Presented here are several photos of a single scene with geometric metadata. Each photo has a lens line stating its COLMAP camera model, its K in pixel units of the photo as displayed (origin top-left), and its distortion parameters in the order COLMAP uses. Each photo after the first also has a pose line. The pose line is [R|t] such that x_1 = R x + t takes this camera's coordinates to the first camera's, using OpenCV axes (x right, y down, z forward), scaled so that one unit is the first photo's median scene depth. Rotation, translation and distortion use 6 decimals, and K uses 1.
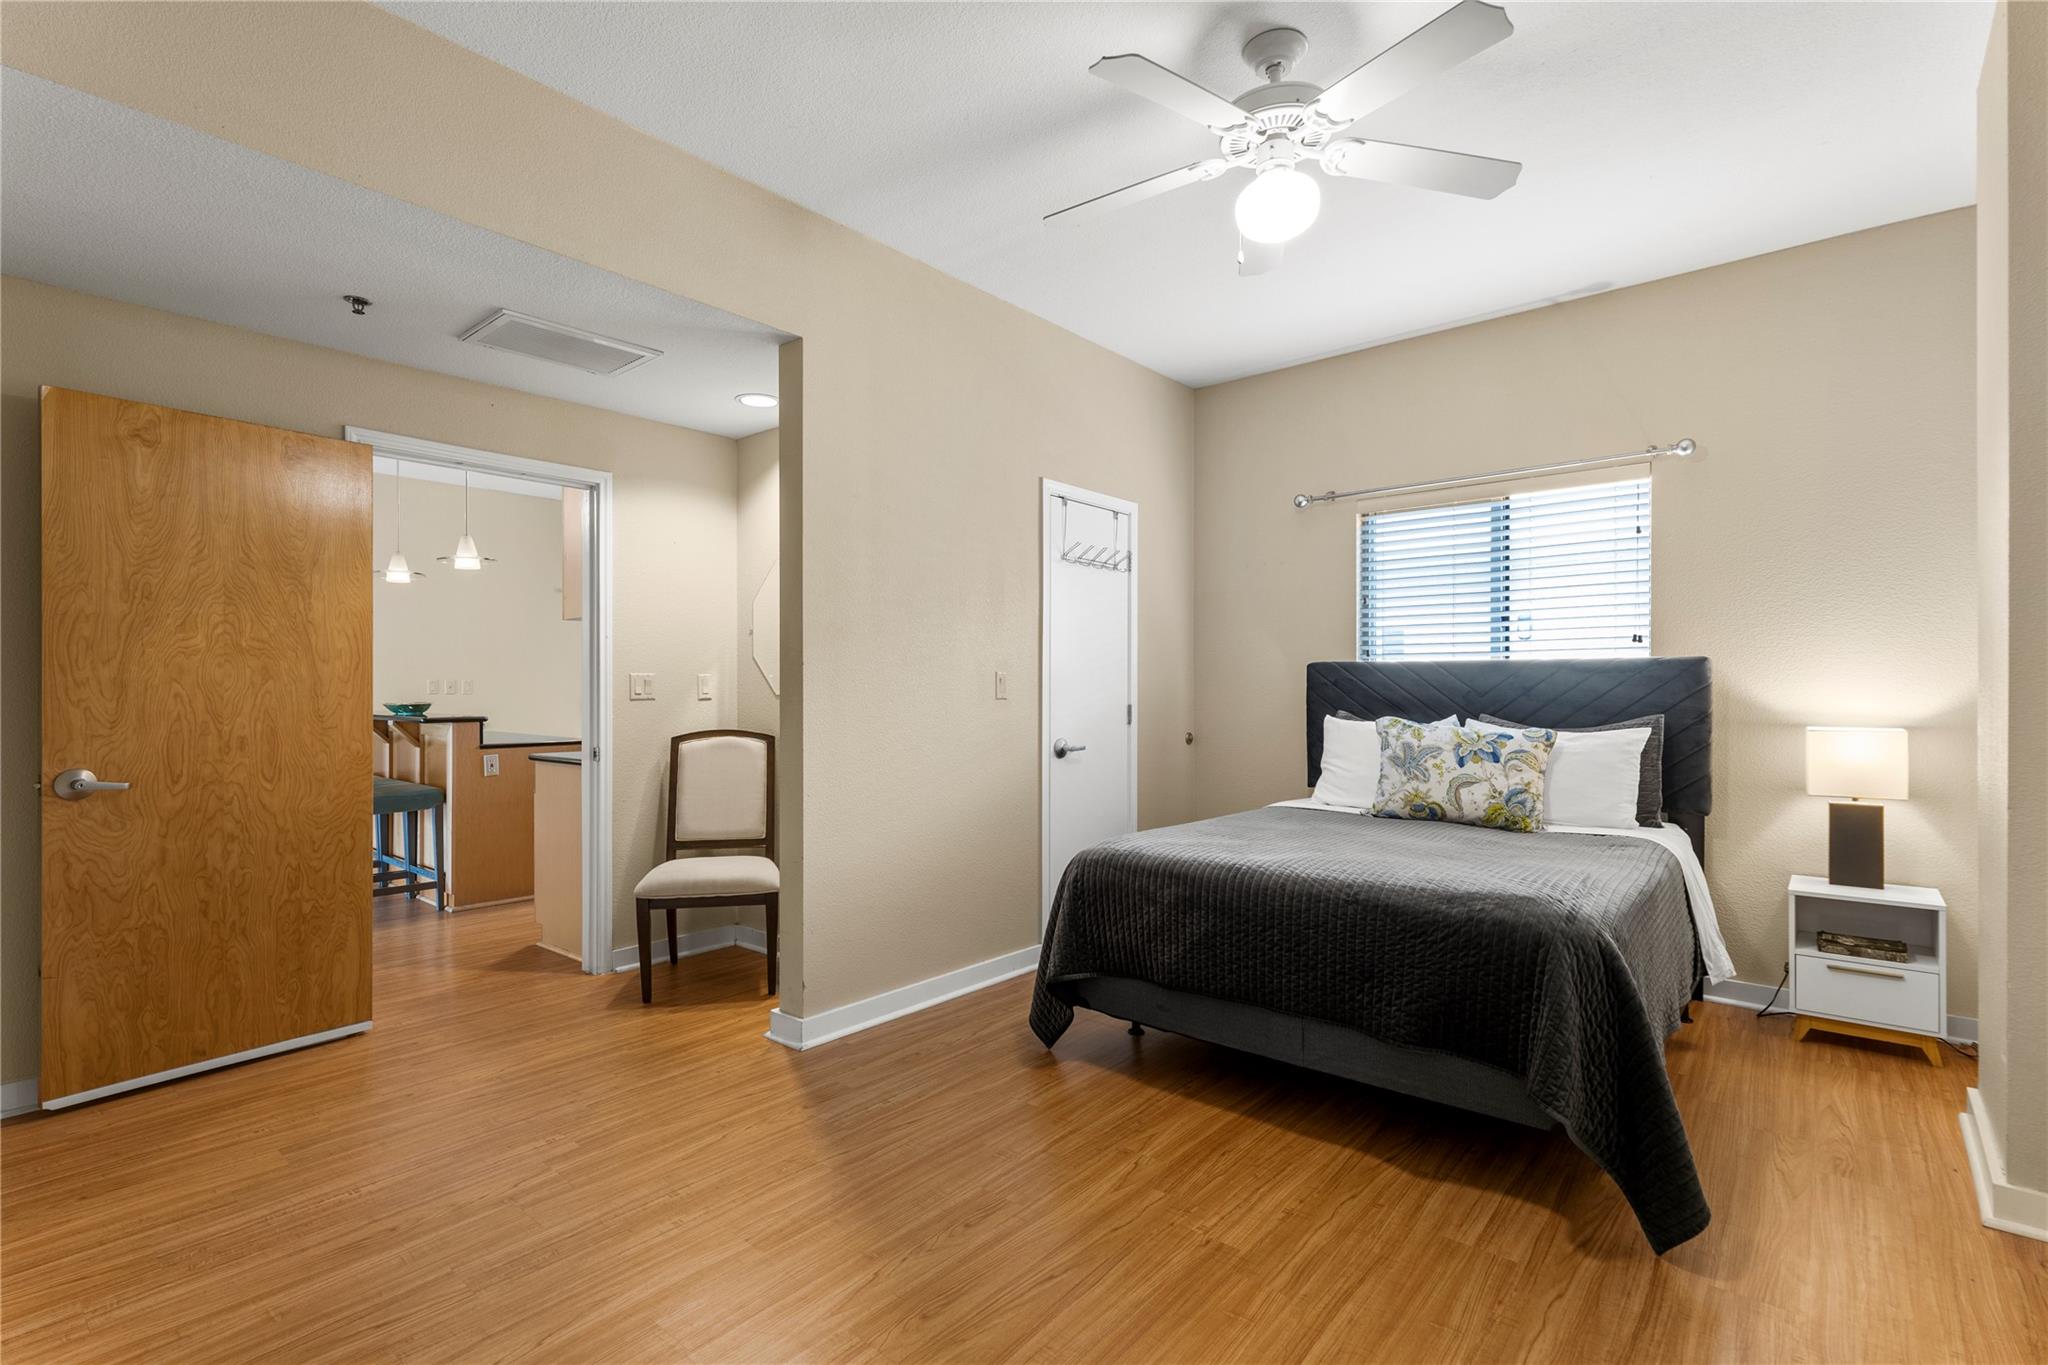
lens RADIAL K [[958.2, 0, 1024.7], [0, 958.2, 689.8], [0, 0, 1]] dist [0.002964, 0.000636]
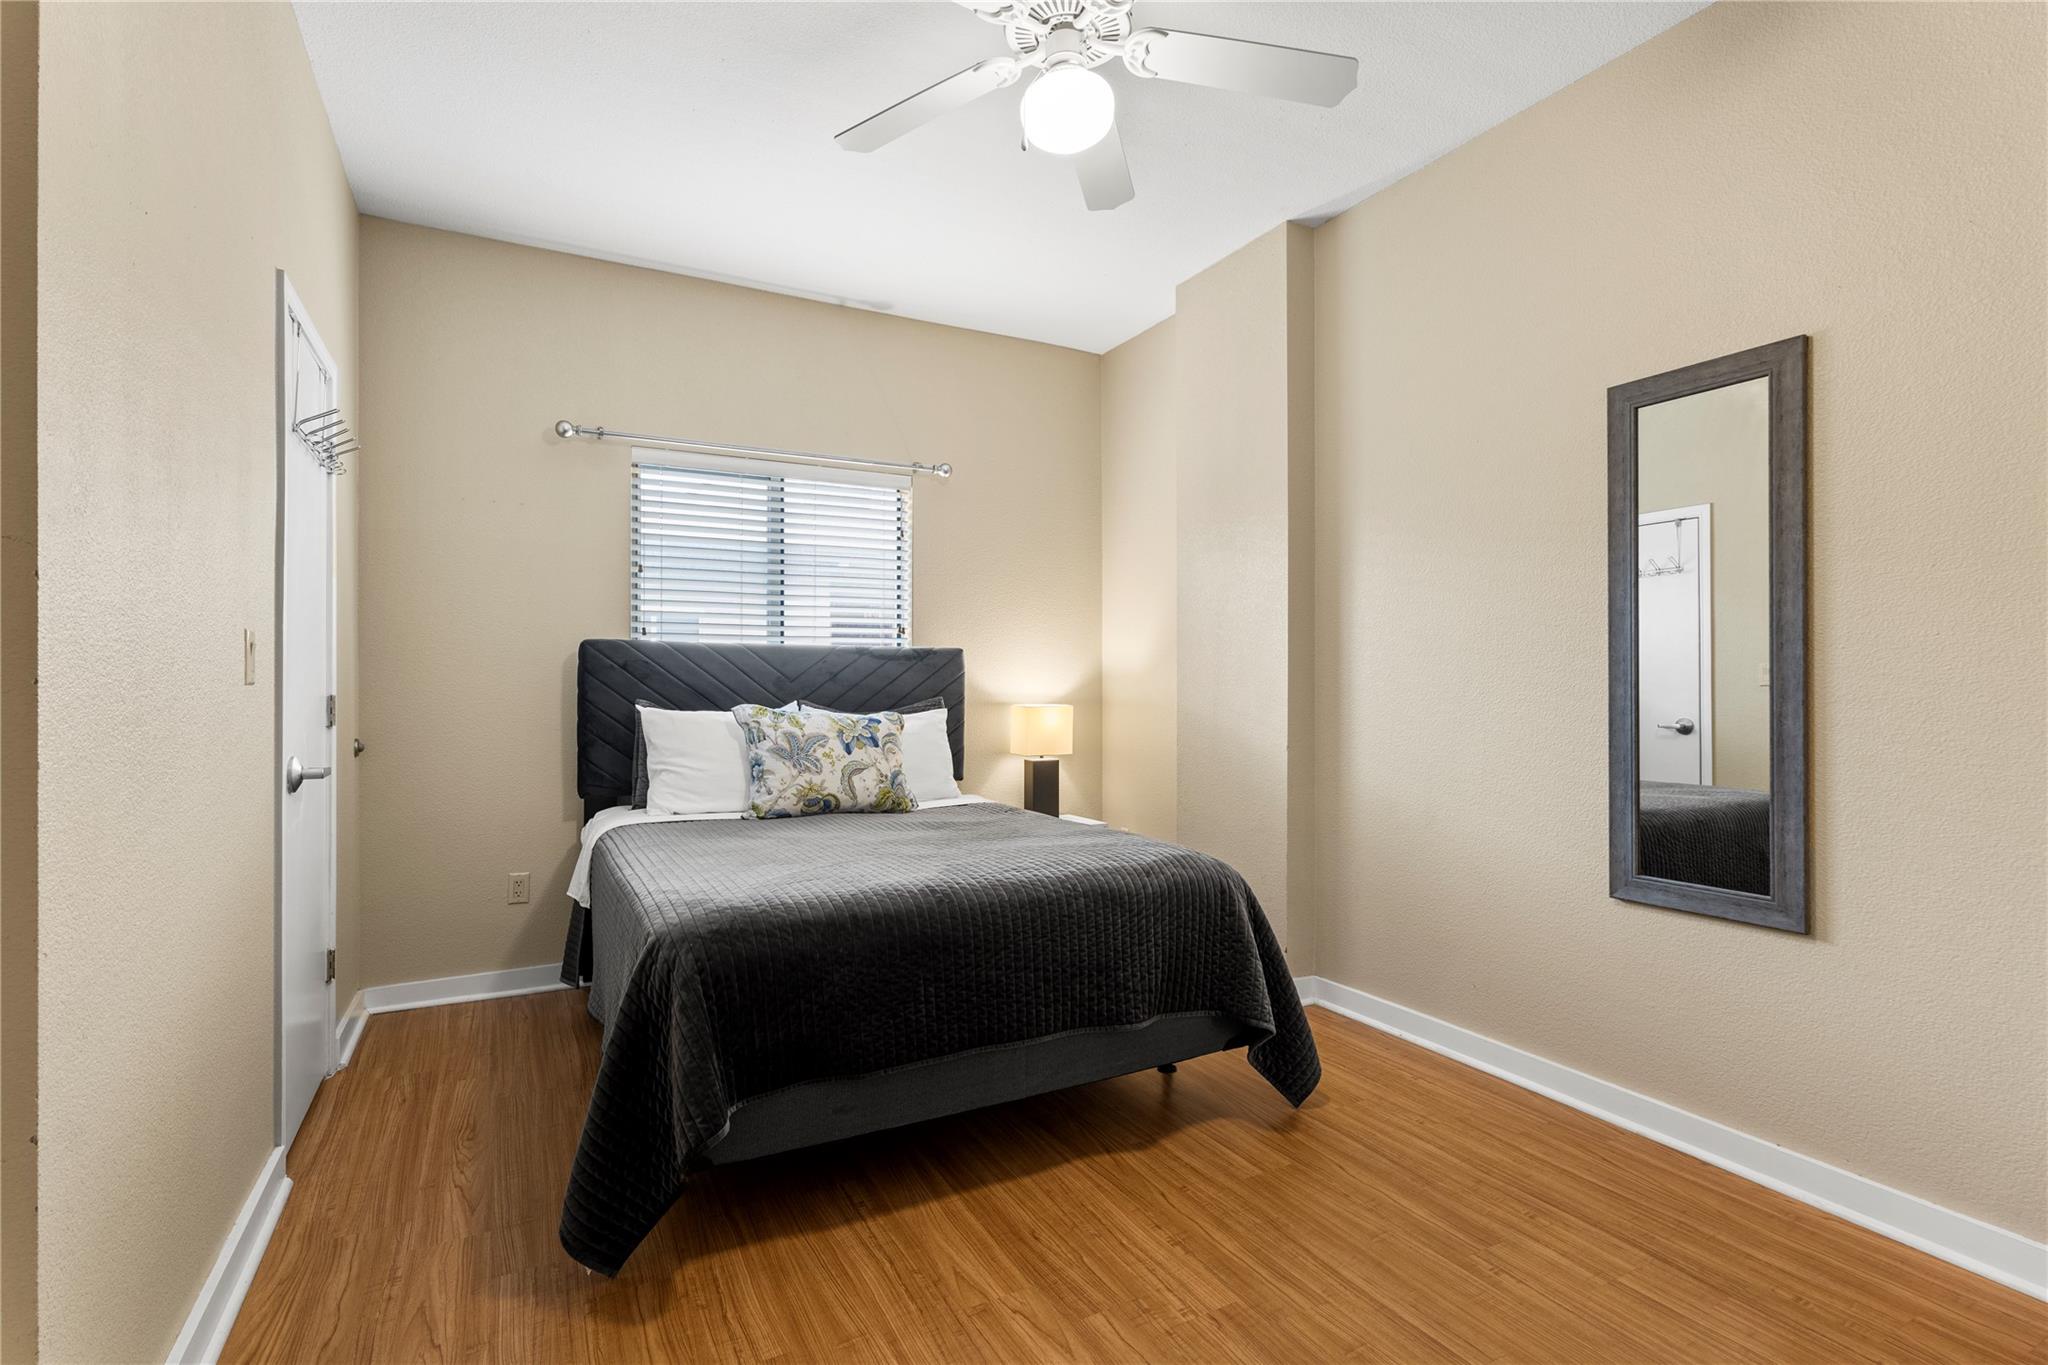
lens RADIAL K [[951.6, 0, 1021.2], [0, 951.6, 685.4], [0, 0, 1]] dist [0.000829, 0.001848]
pose [[0.366714, -0.002563, 0.930330, -0.375159], [-0.001759, 0.999993, 0.003448, 0.007633], [-0.930332, -0.002901, 0.366706, 0.489185]]
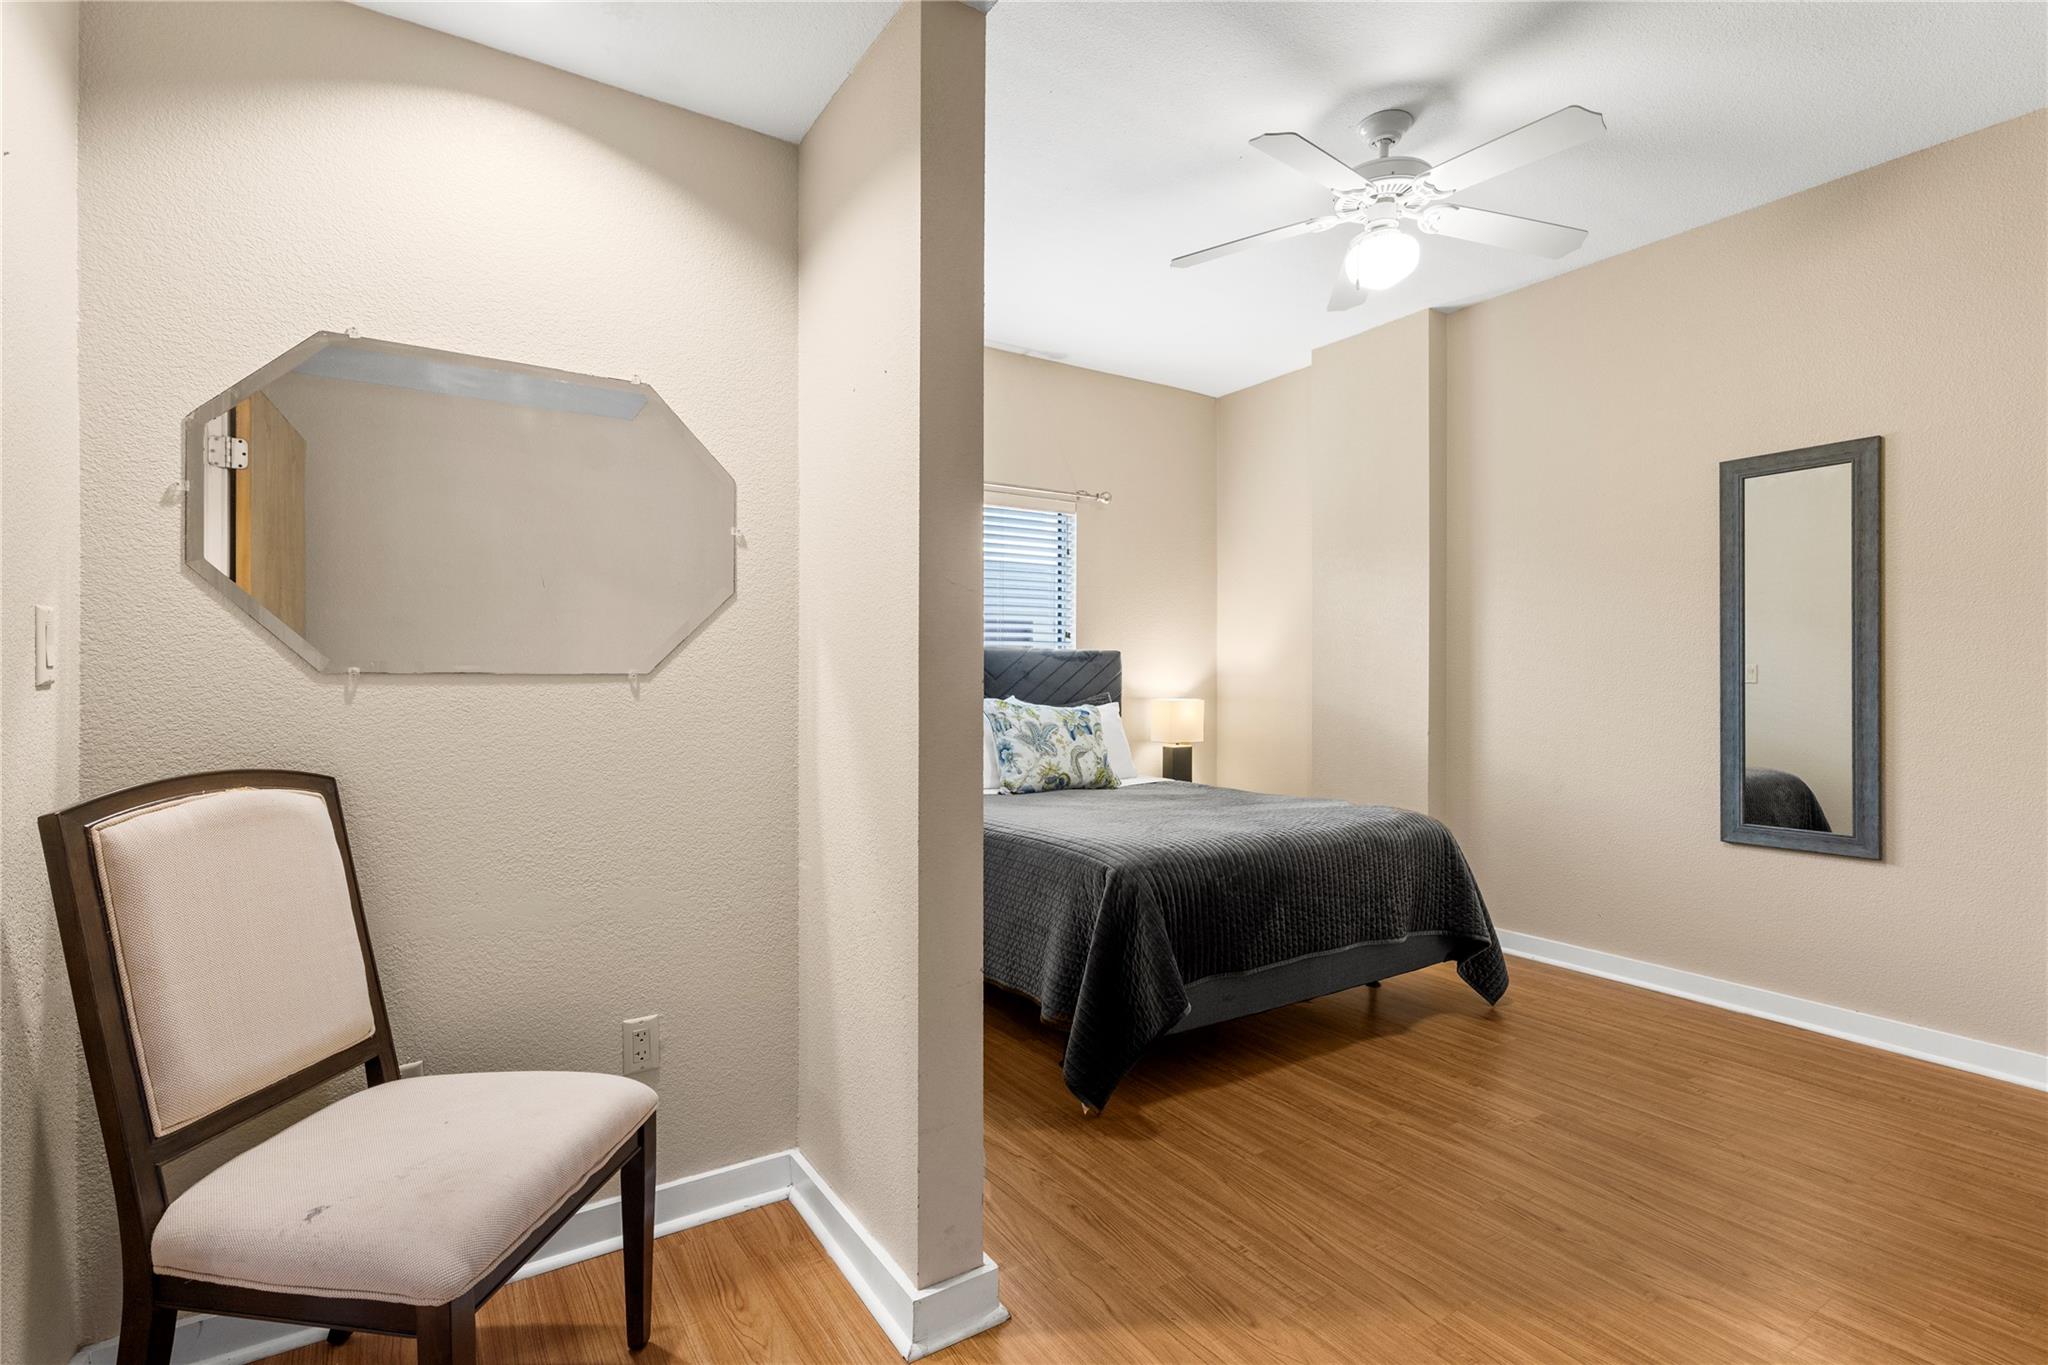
lens RADIAL K [[951.5, 0, 1016.1], [0, 951.5, 683.4], [0, 0, 1]] dist [0.002514, 0.001023]
pose [[0.287475, -0.003894, 0.957780, -0.667984], [-0.003183, 0.999982, 0.005021, 0.006490], [-0.957783, -0.004492, 0.287458, 0.740252]]
